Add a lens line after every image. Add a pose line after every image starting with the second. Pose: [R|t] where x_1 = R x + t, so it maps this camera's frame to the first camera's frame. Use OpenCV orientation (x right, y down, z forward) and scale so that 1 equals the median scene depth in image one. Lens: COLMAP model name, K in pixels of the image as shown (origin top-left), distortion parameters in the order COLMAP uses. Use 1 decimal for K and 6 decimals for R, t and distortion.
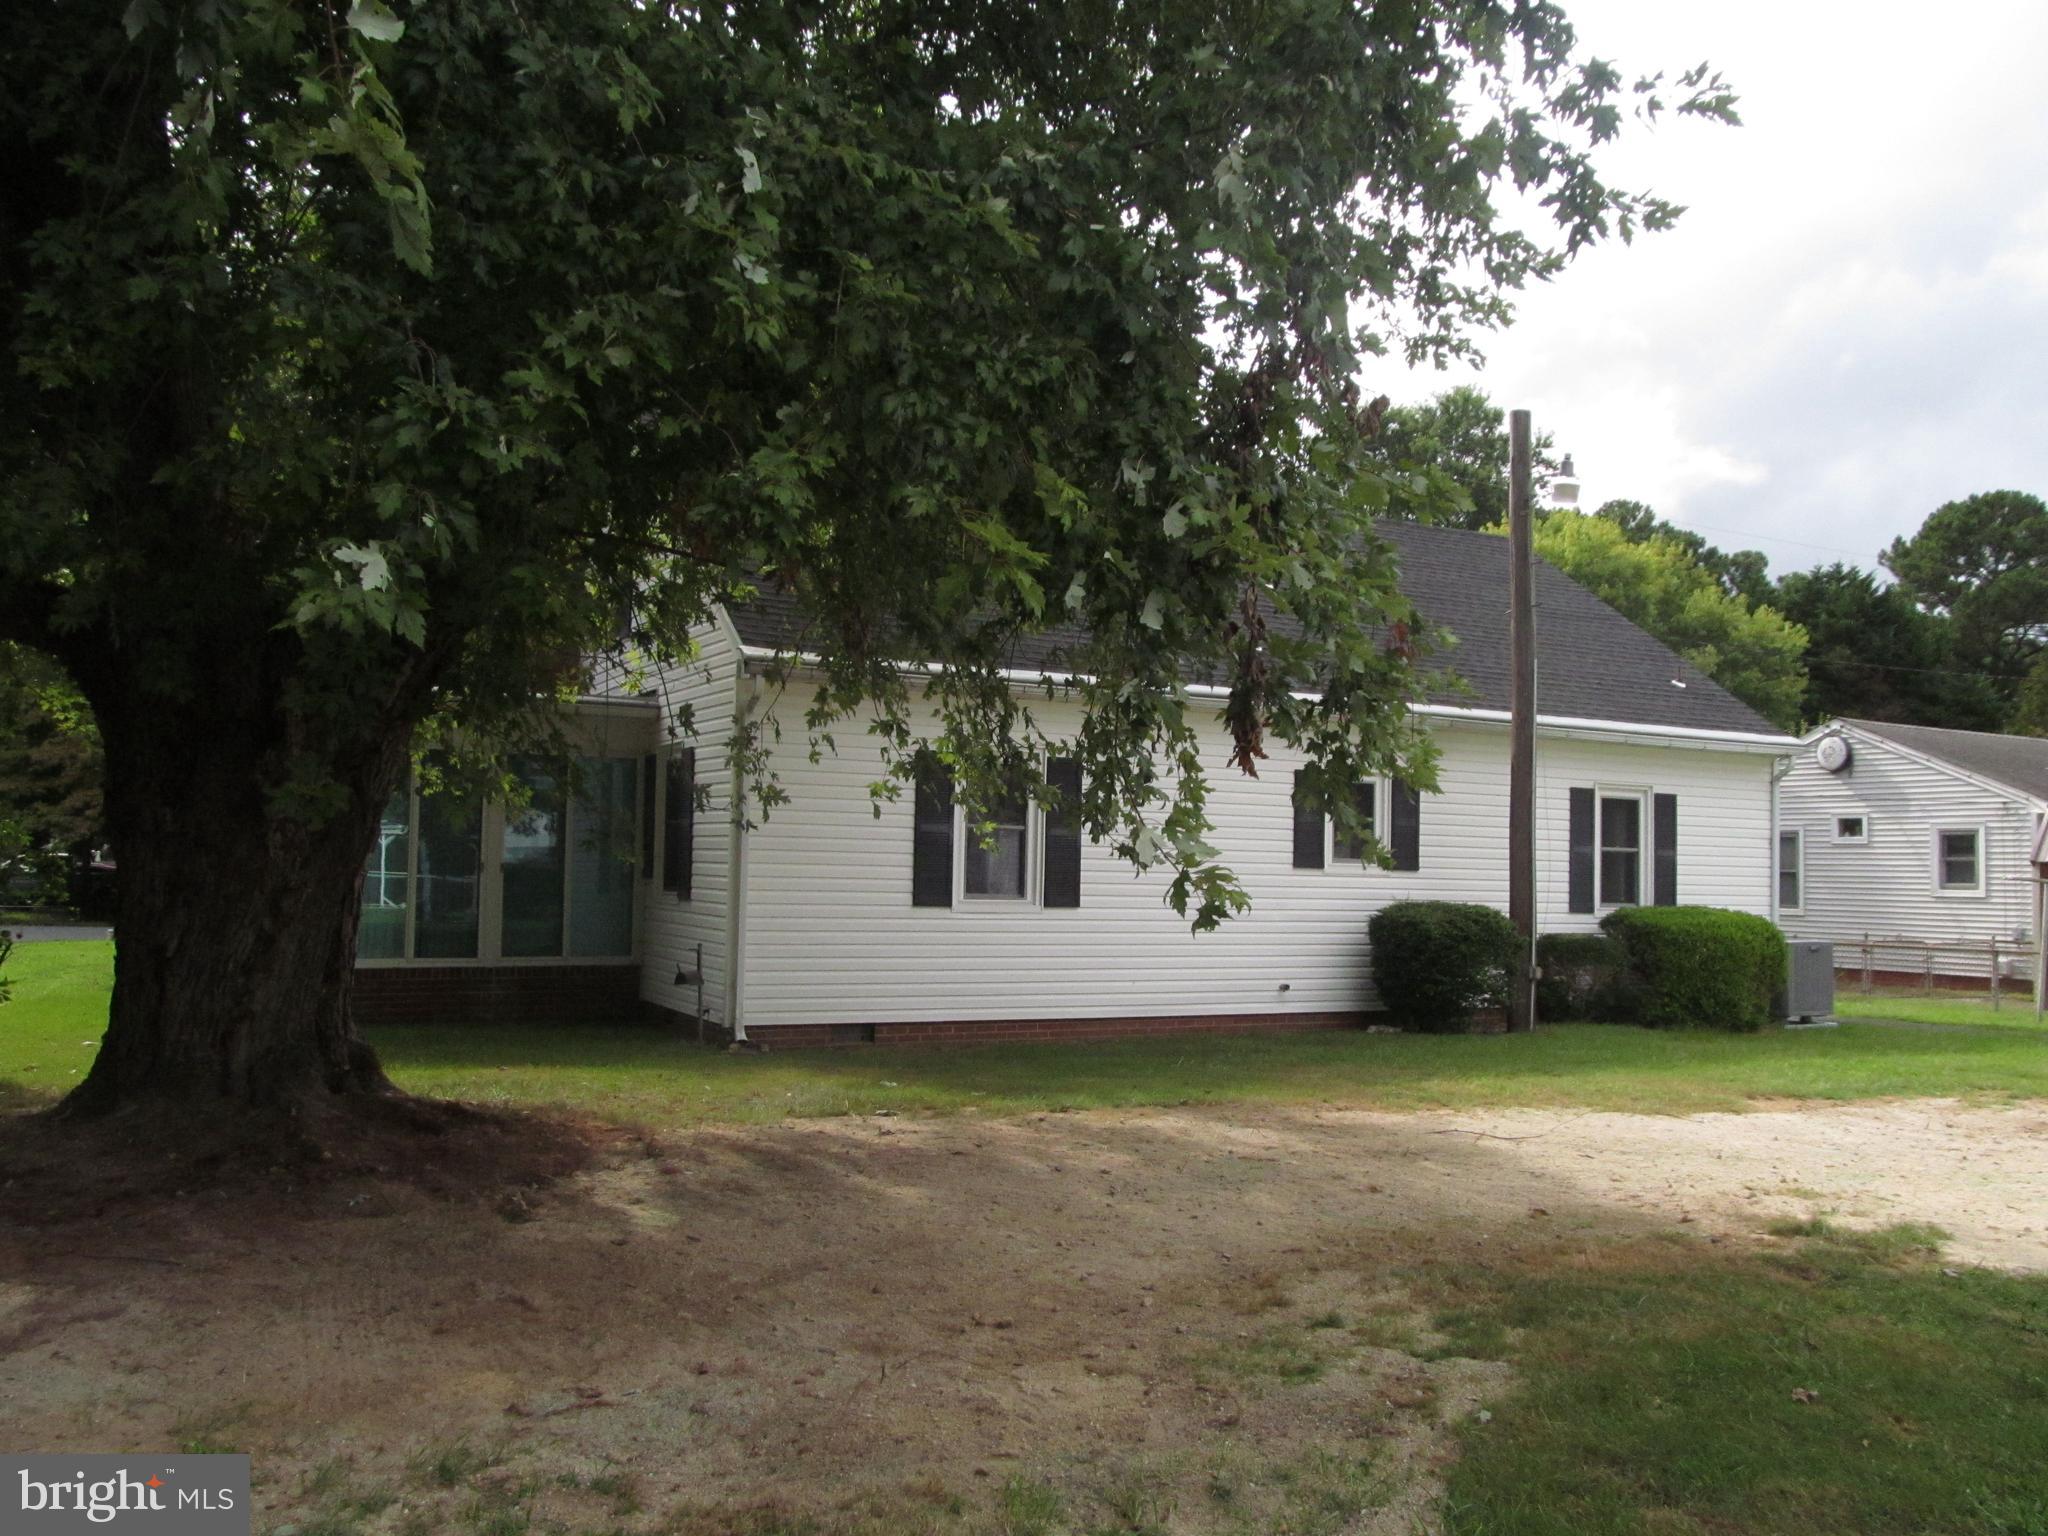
lens RADIAL K [[1769.3, 0, 1027.3], [0, 1769.3, 735.4], [0, 0, 1]] dist [-0.038760, 0.000646]
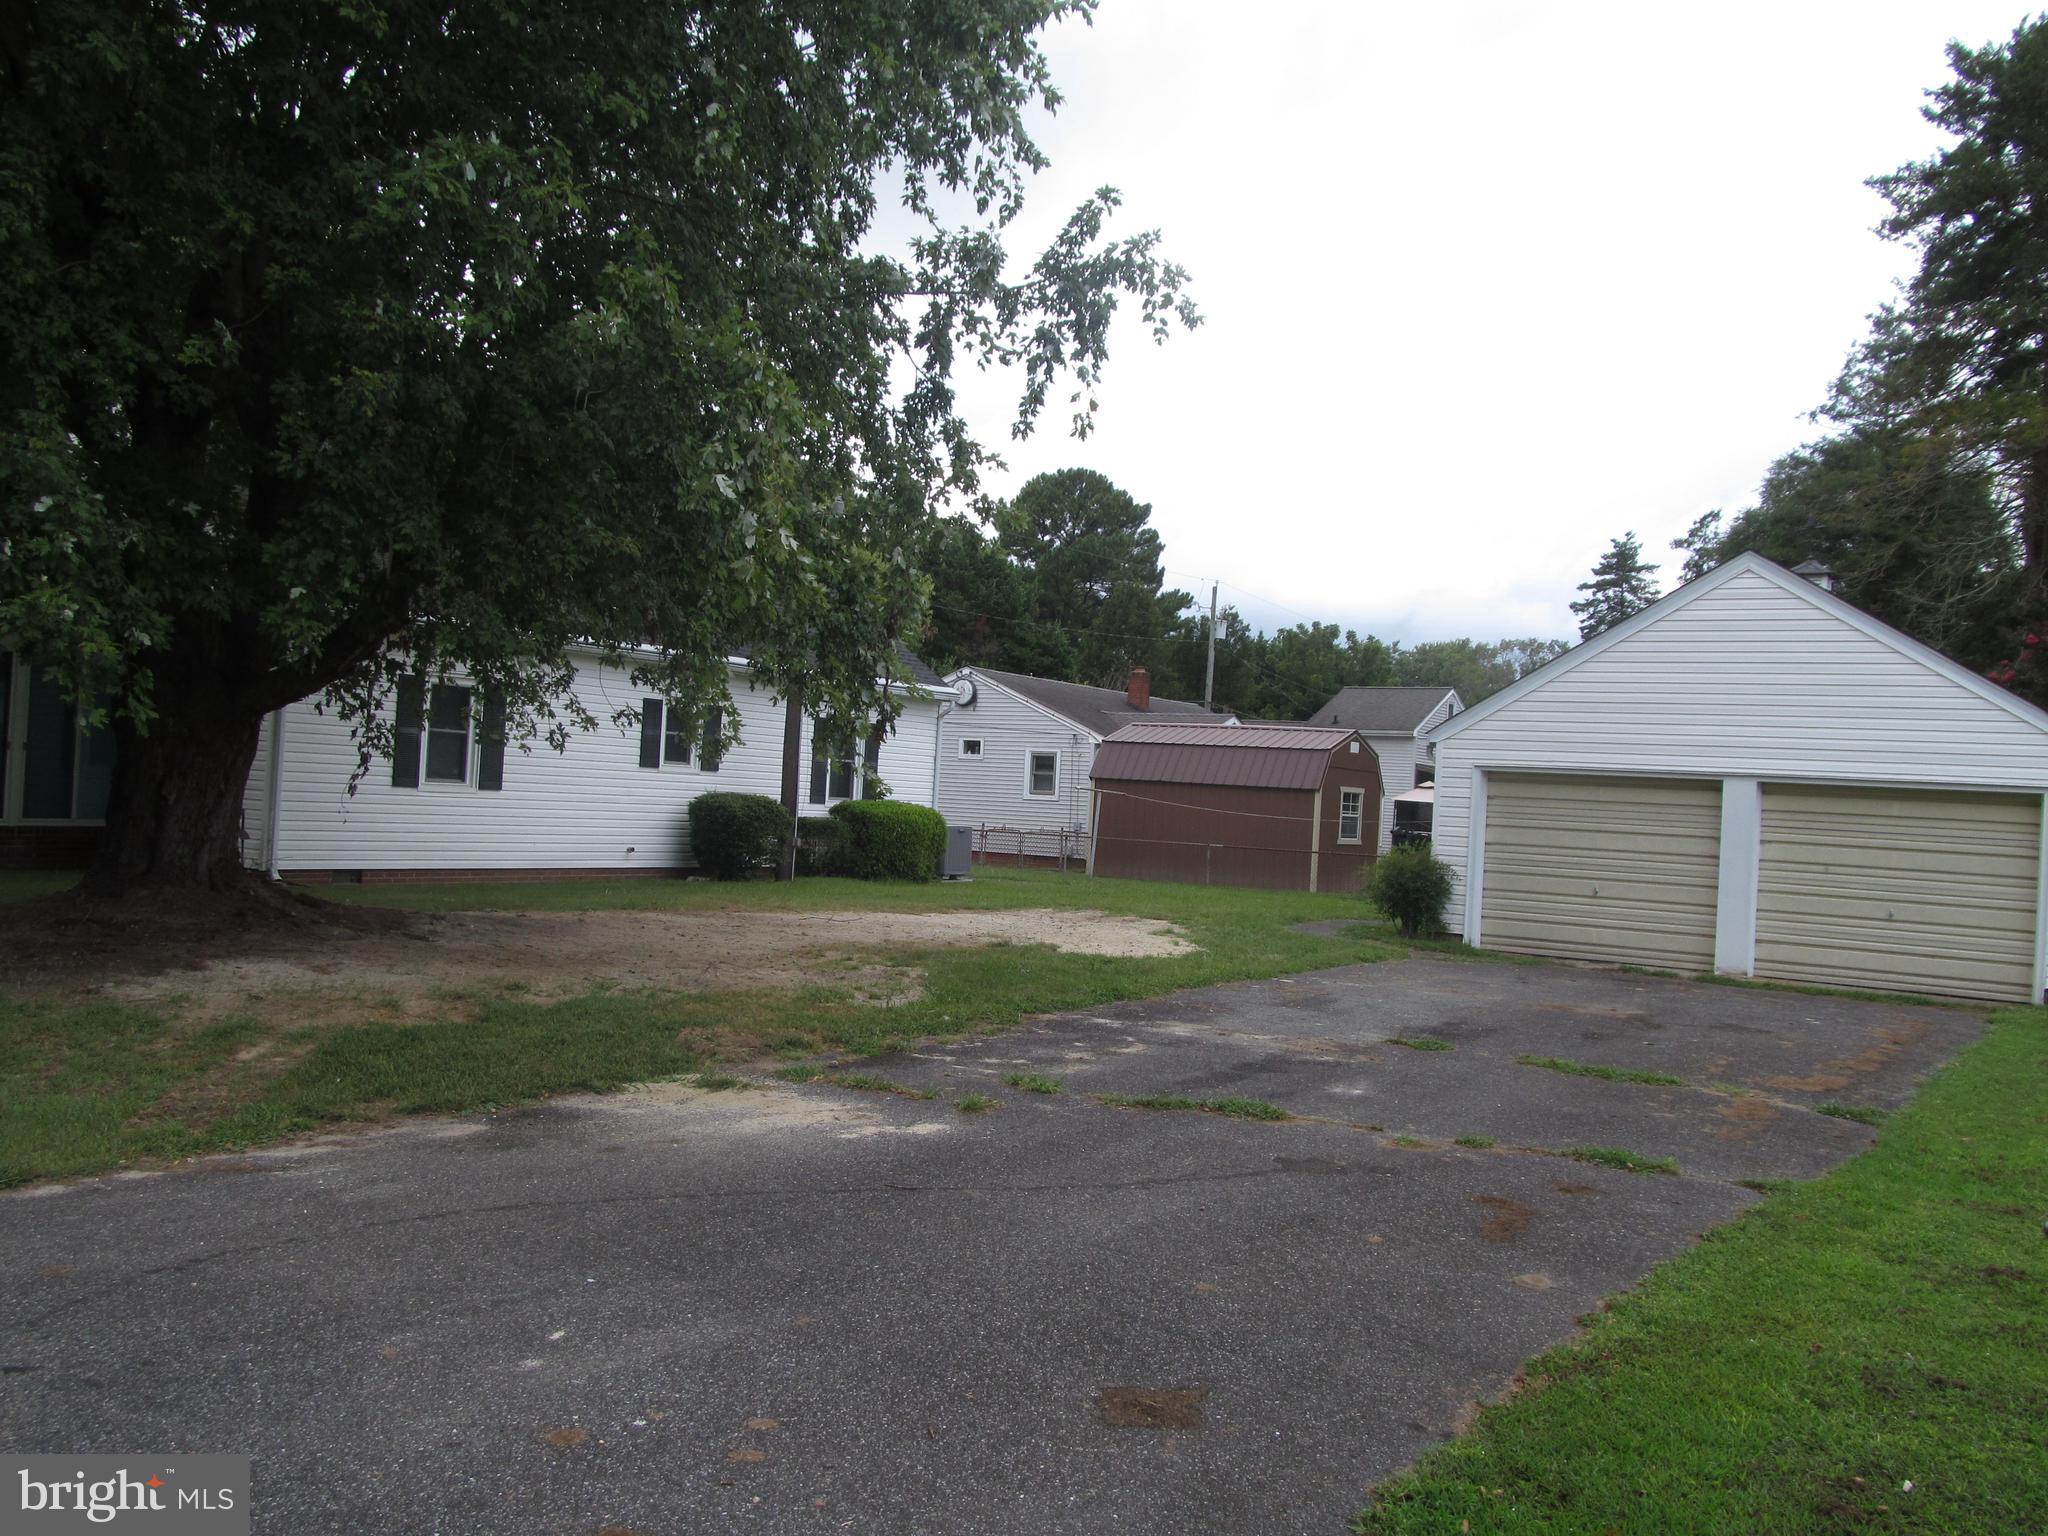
lens RADIAL K [[1708.2, 0, 1029.5], [0, 1708.2, 764.5], [0, 0, 1]] dist [-0.062930, 0.028902]
pose [[0.881265, 0.032930, 0.471474, -0.195300], [-0.068830, 0.995876, 0.059099, -0.026635], [-0.467583, -0.084534, 0.879898, -0.318263]]
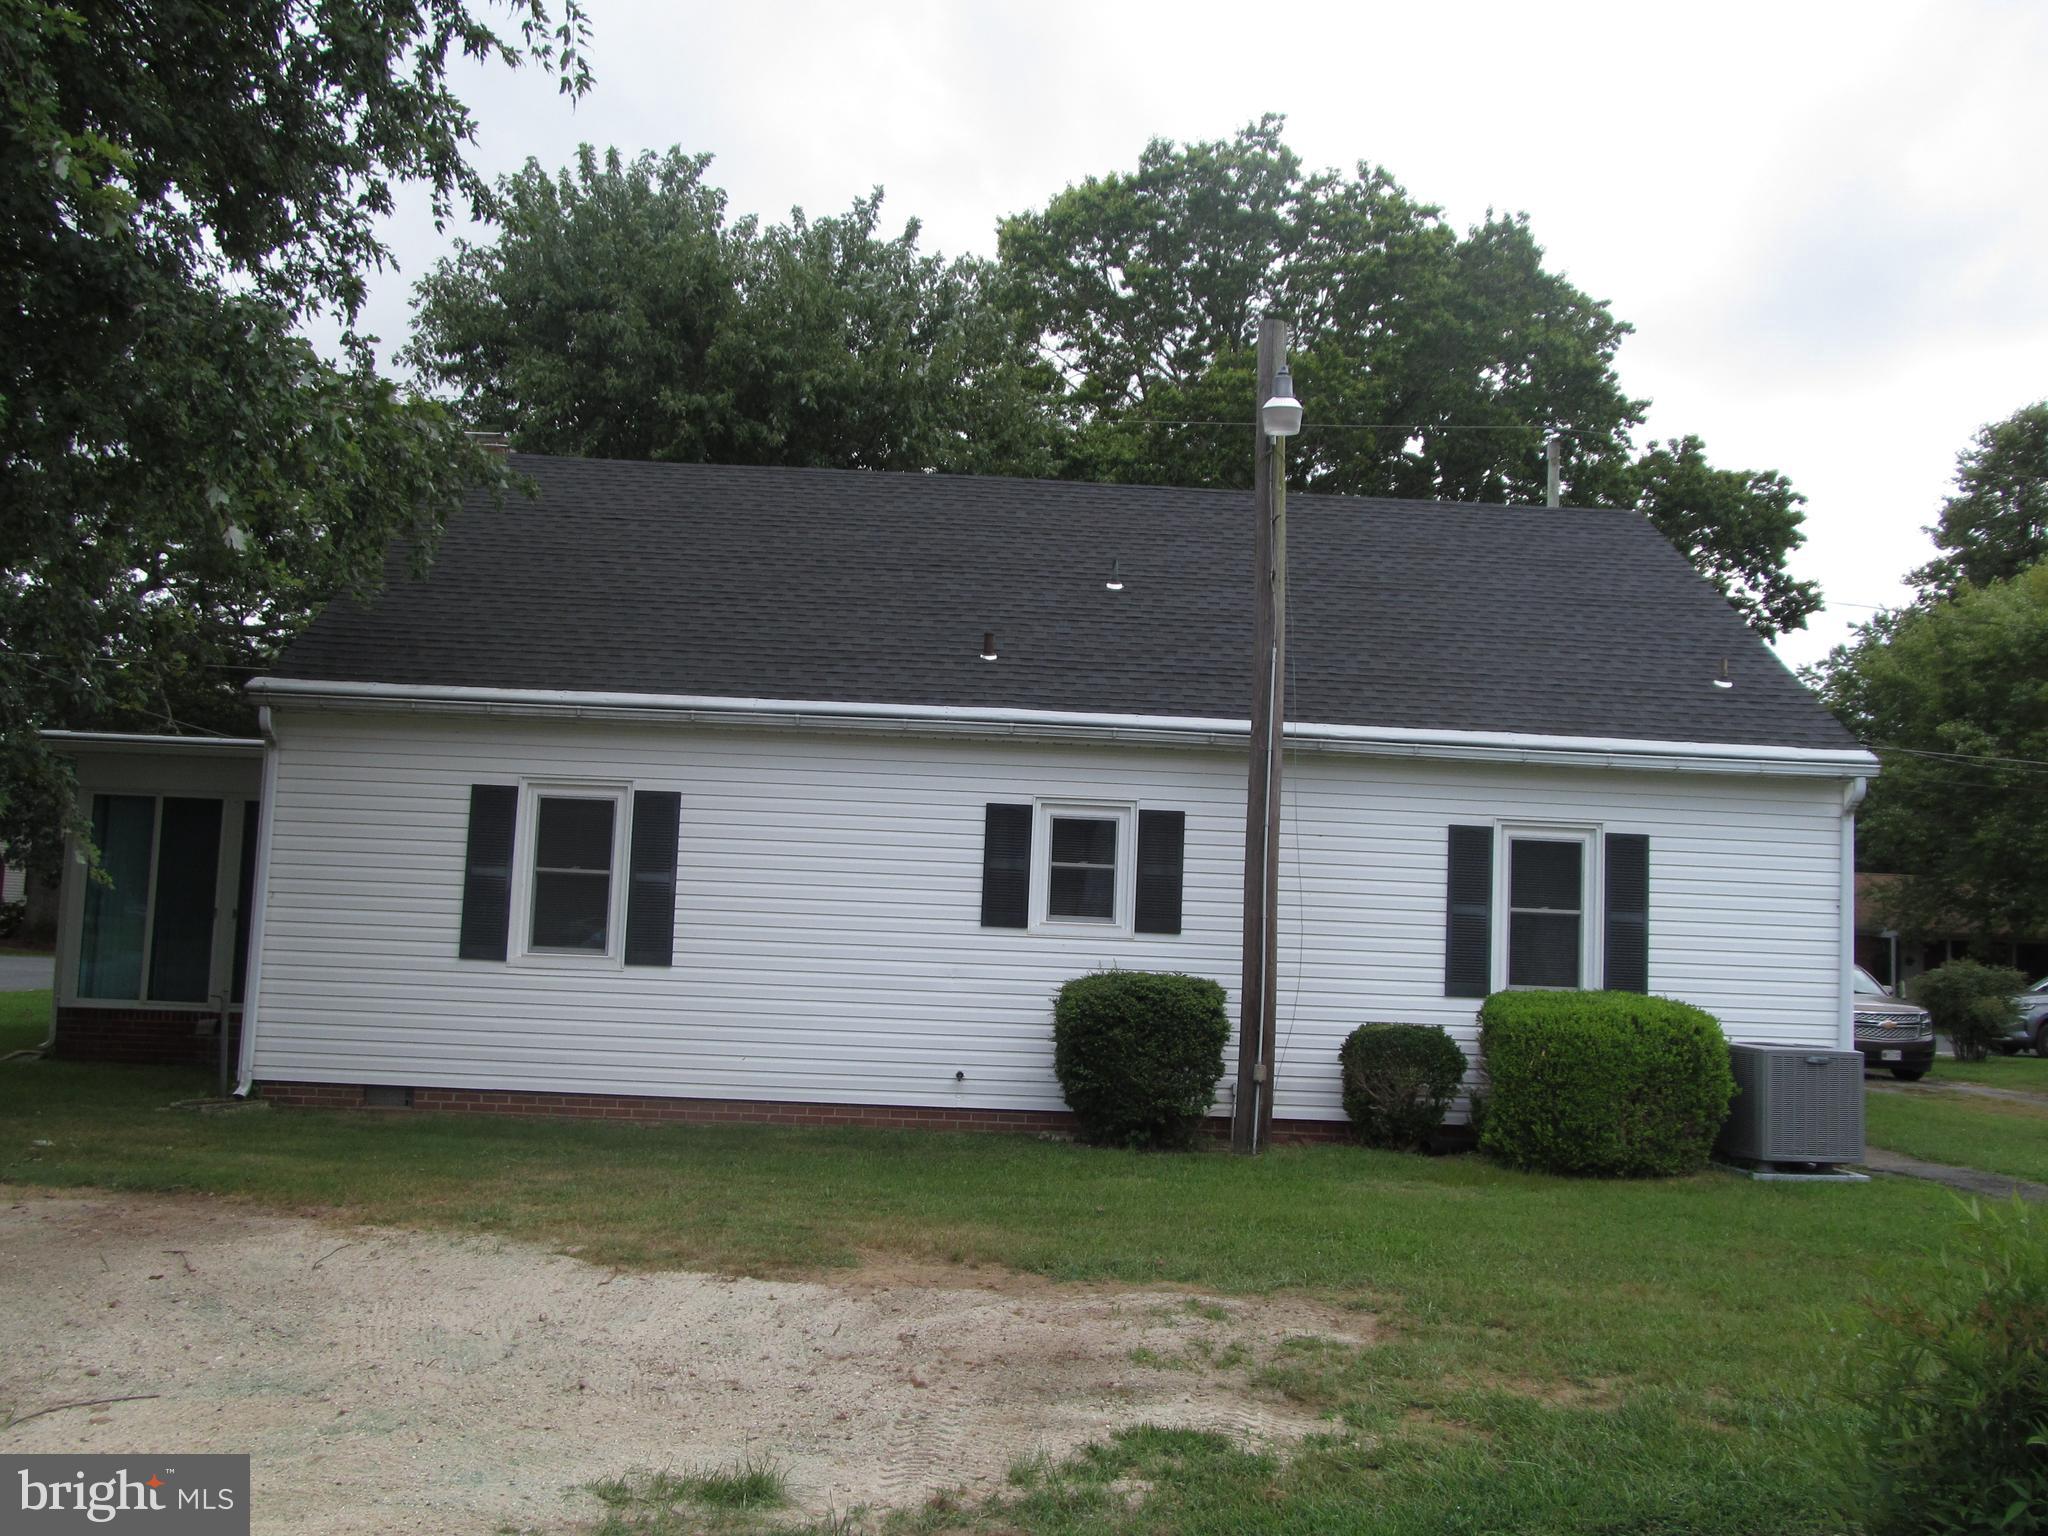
lens RADIAL K [[1708.2, 0, 1029.5], [0, 1708.2, 764.5], [0, 0, 1]] dist [-0.062930, 0.028902]
pose [[0.900740, -0.030675, -0.433274, 0.446332], [0.013984, 0.999034, -0.041659, 0.030319], [0.434134, 0.031465, 0.900299, 0.276026]]
